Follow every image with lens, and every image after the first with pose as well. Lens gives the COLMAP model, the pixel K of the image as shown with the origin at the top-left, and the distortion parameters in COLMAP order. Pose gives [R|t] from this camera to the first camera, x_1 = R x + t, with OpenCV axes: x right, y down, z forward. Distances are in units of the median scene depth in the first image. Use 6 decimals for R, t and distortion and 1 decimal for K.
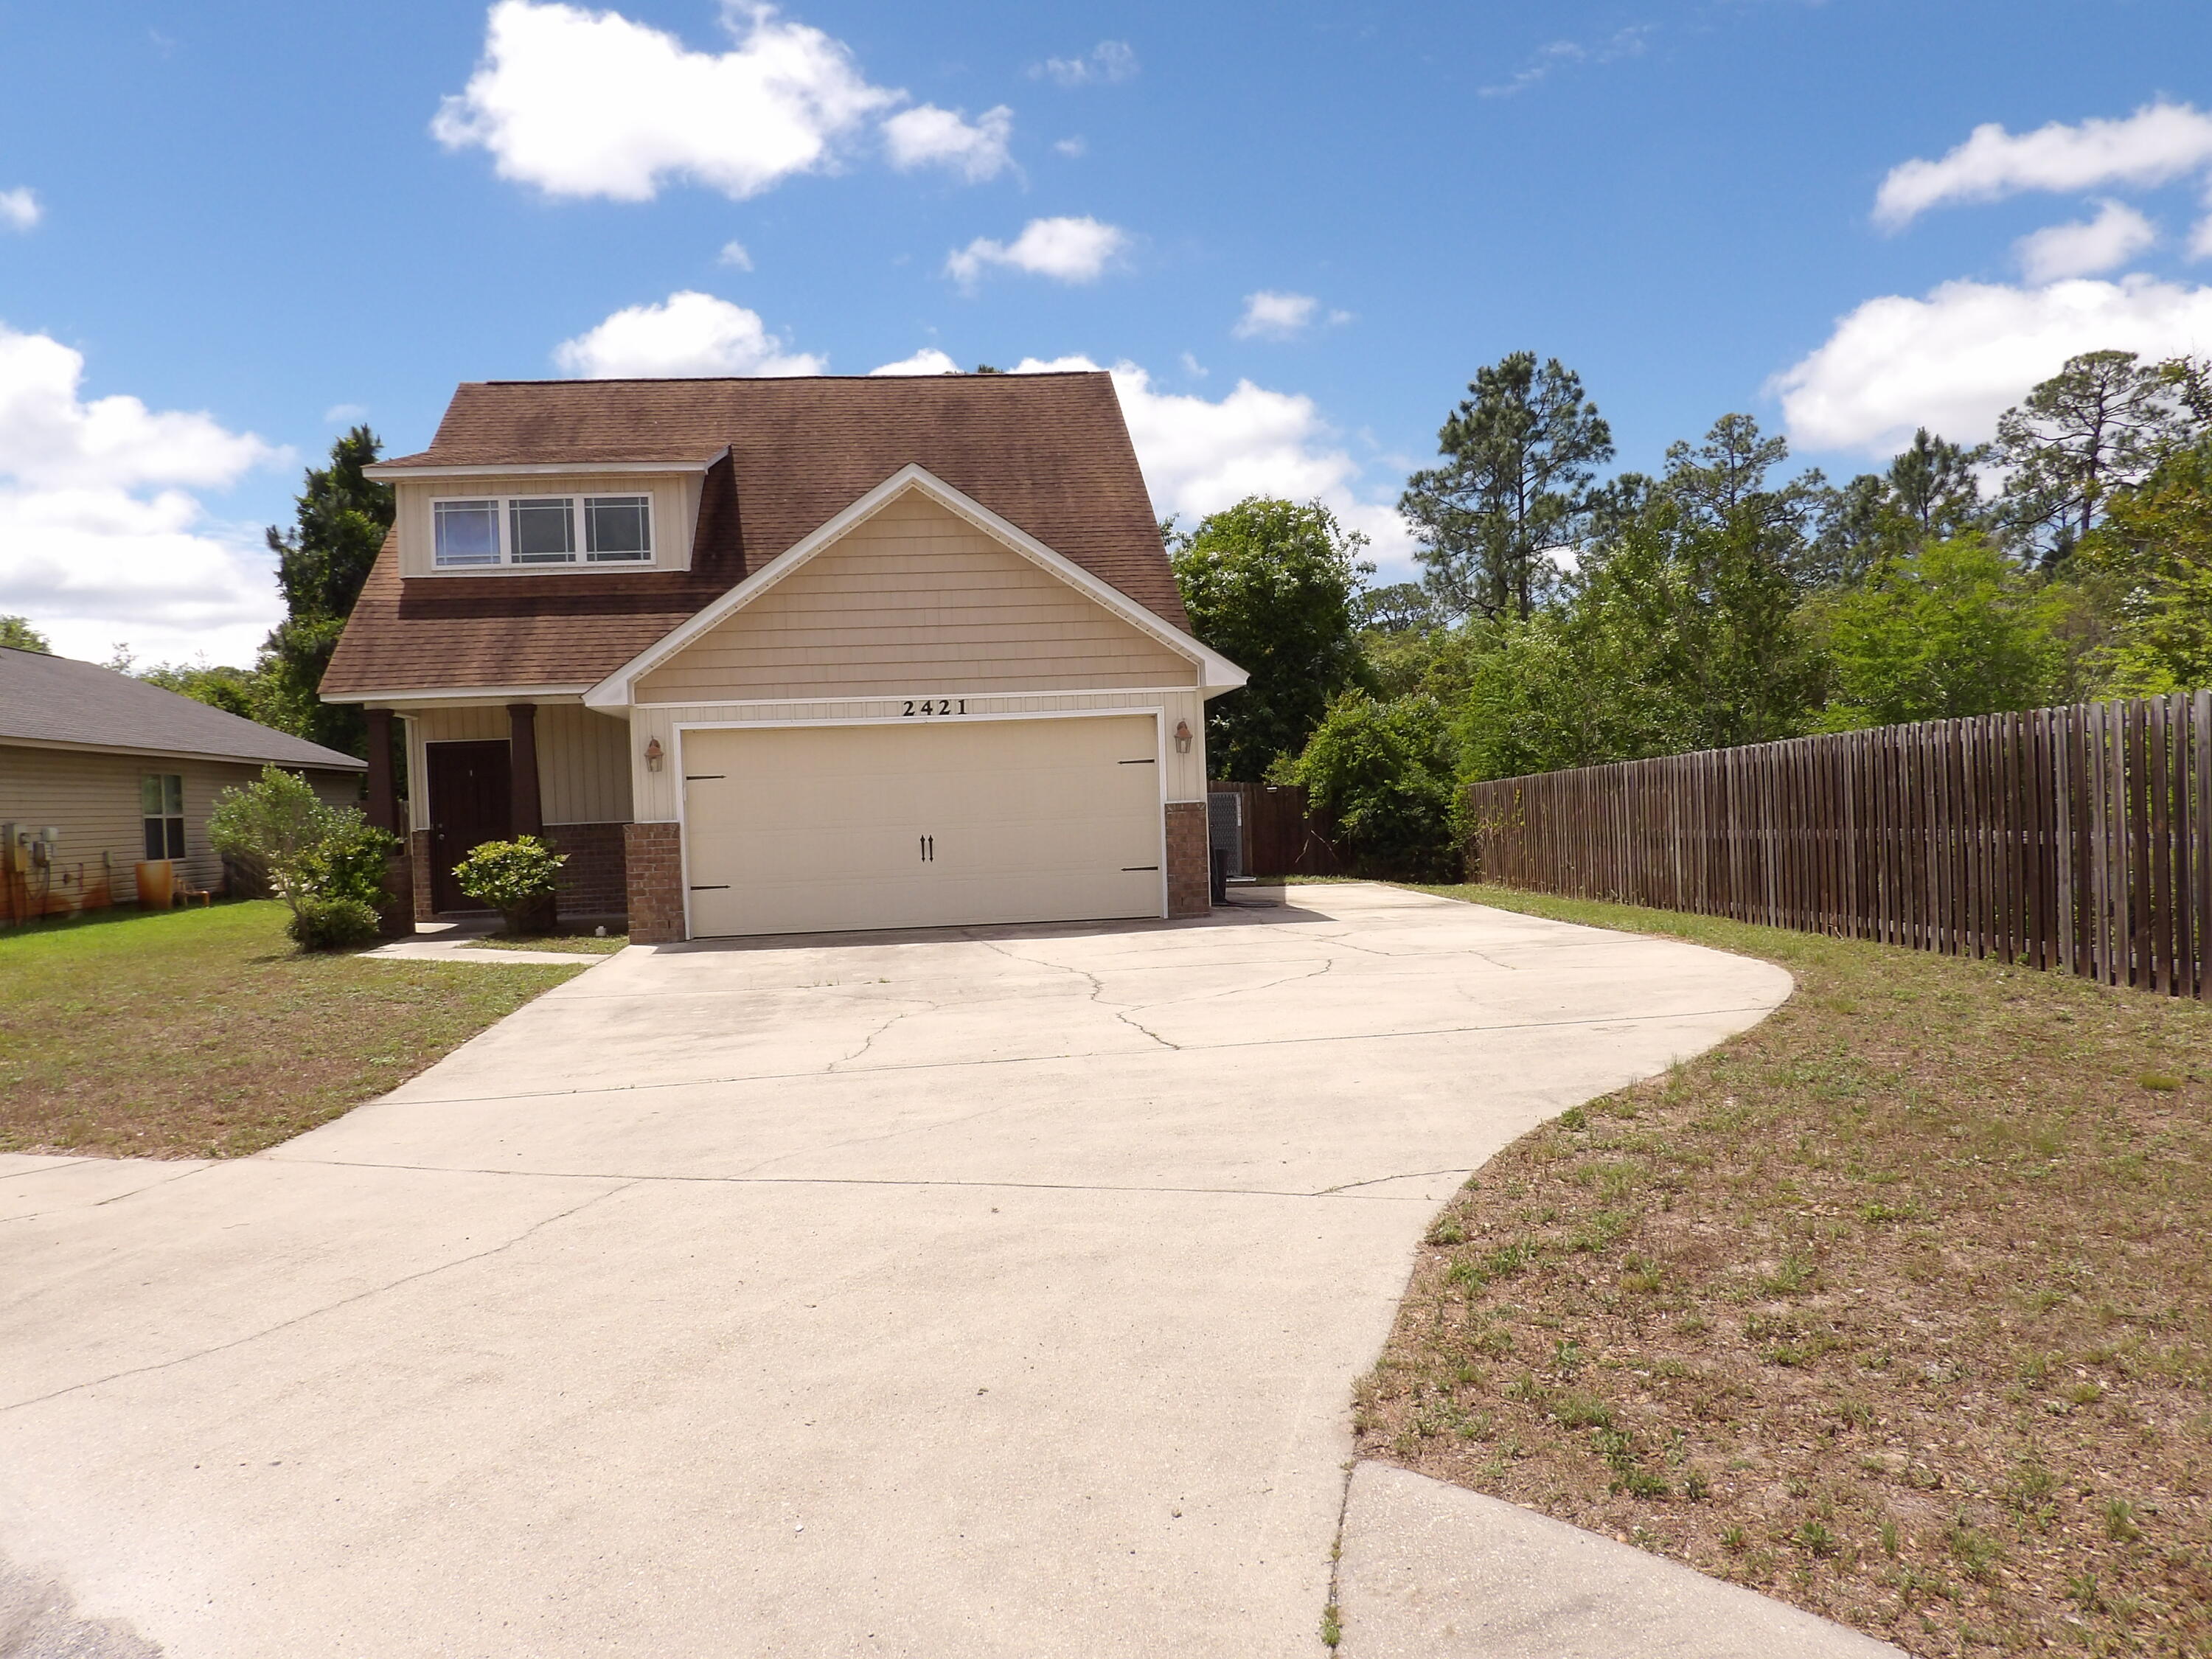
lens RADIAL K [[2028.8, 0, 1106.0], [0, 2028.8, 829.5], [0, 0, 1]] dist [-0.006836, 0.097364]
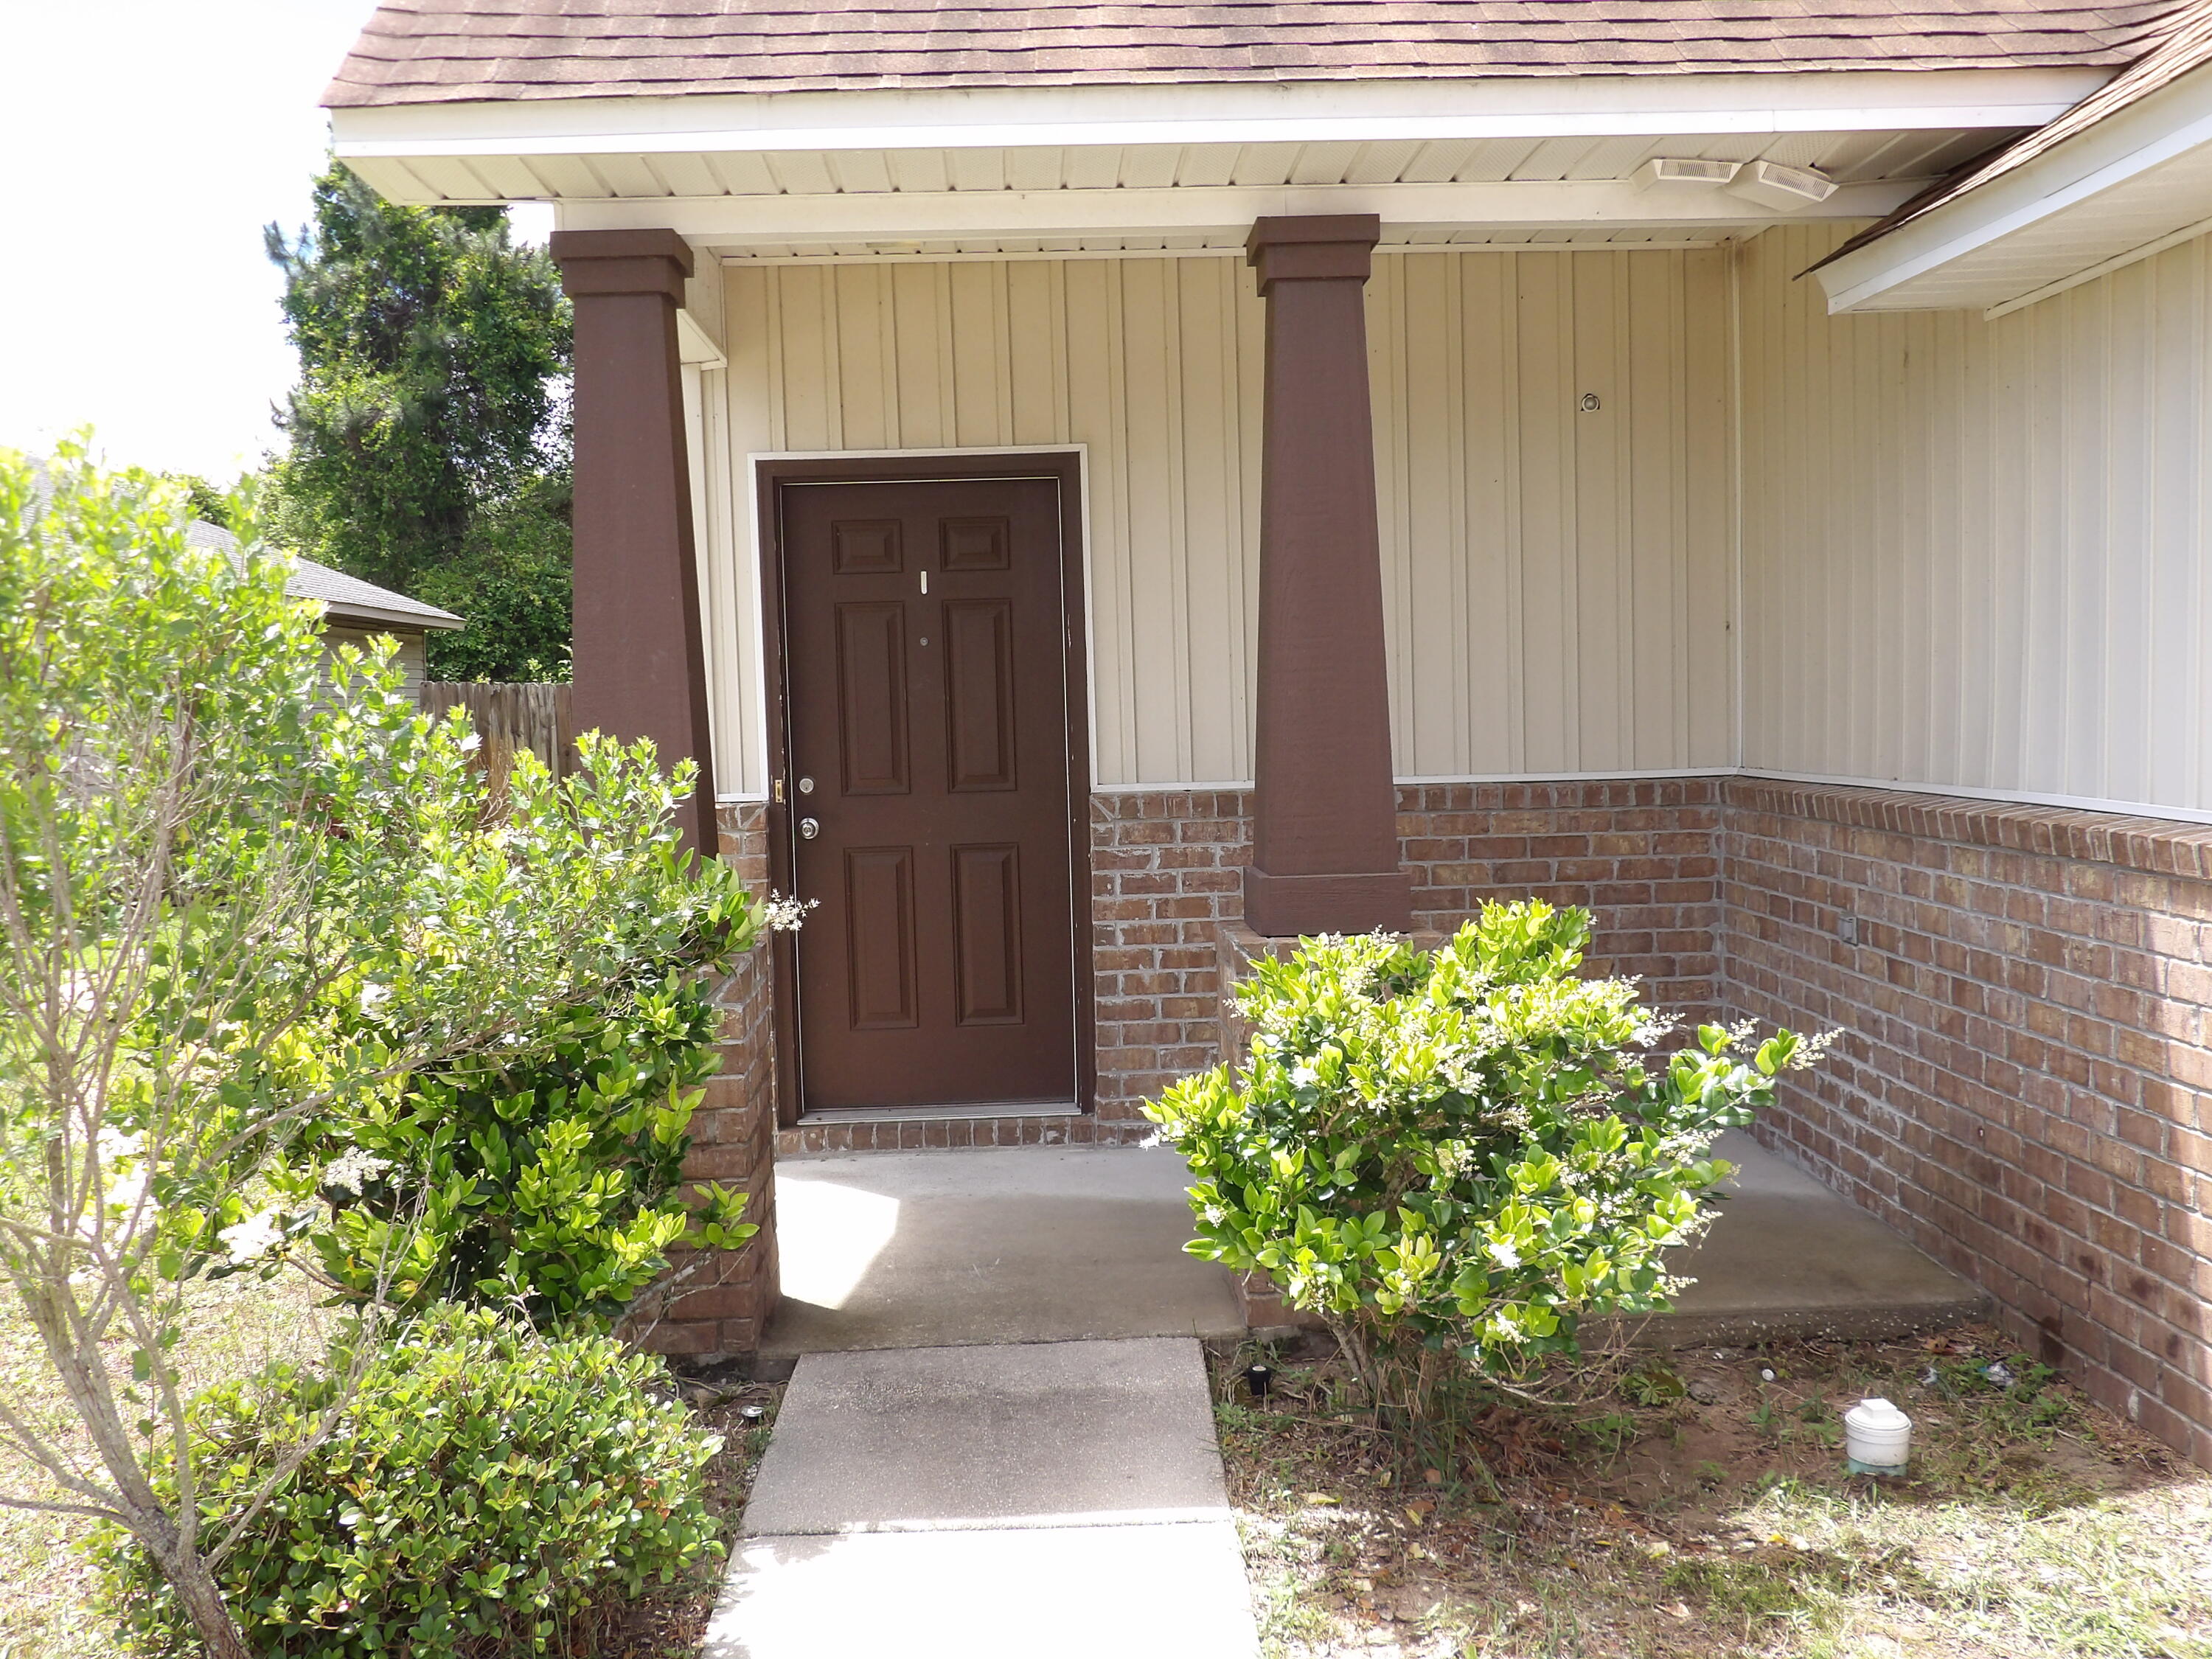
lens RADIAL K [[2209.9, 0, 1106.0], [0, 2209.9, 829.5], [0, 0, 1]] dist [0.020029, 0.003557]
pose [[0.998993, 0.012011, -0.043226, -0.209215], [-0.009838, 0.998694, 0.050134, -0.007827], [0.043771, -0.049658, 0.997807, 0.544374]]
